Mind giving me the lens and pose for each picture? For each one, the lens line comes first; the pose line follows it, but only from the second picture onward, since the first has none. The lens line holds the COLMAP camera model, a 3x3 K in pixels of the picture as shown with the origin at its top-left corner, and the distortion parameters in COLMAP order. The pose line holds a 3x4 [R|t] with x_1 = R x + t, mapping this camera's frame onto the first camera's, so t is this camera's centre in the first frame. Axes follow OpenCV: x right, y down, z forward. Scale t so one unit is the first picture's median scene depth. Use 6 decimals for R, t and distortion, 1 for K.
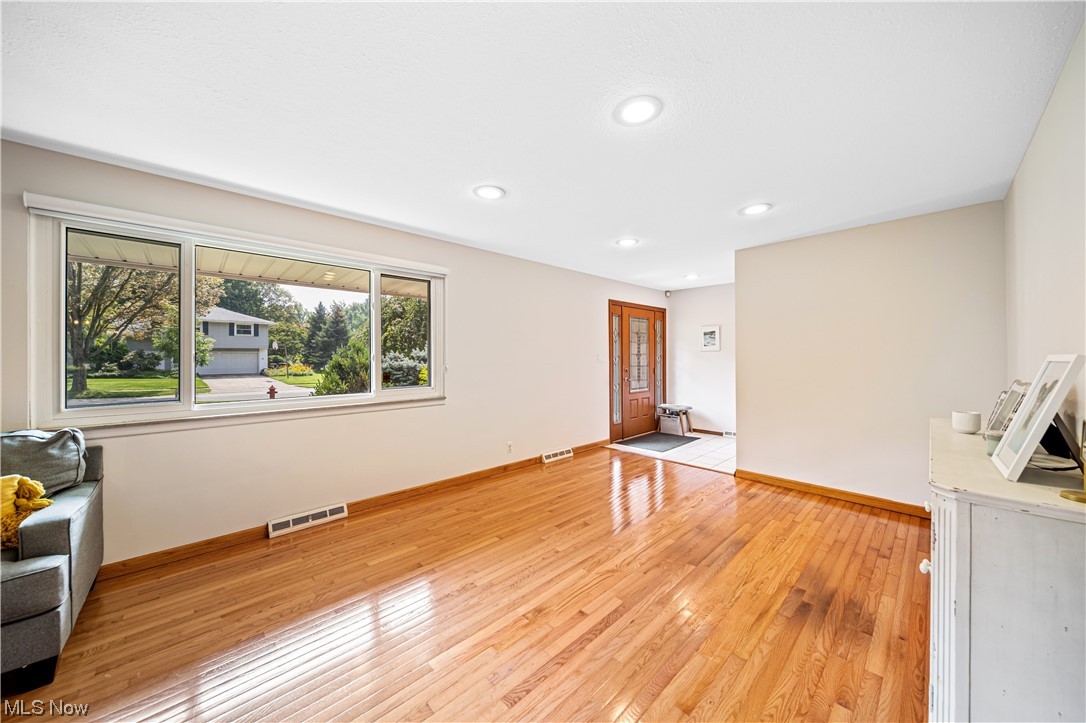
lens RADIAL K [[377.1, 0, 553.7], [0, 377.1, 348.7], [0, 0, 1]] dist [0.000774, -0.000049]
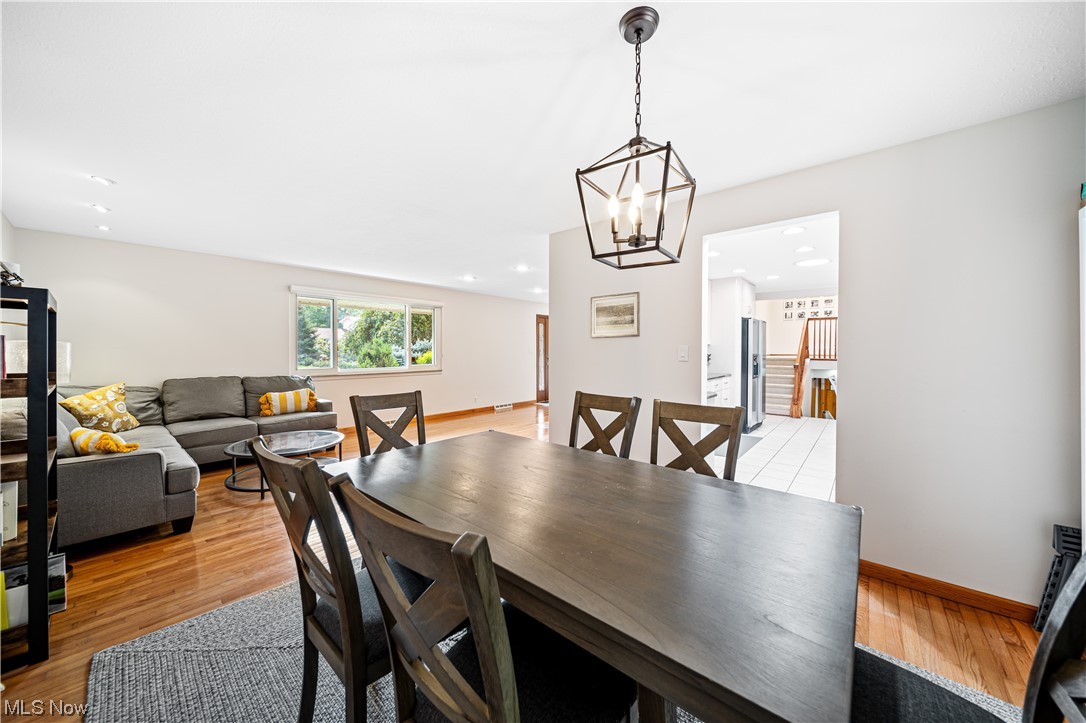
lens RADIAL K [[377.1, 0, 543.2], [0, 377.1, 353.8], [0, 0, 1]] dist [0.000774, -0.000049]
pose [[0.996422, 0.001164, 0.084514, 0.042371], [-0.003861, 0.999488, 0.031756, -0.010949], [-0.084433, -0.031968, 0.995916, -0.651124]]
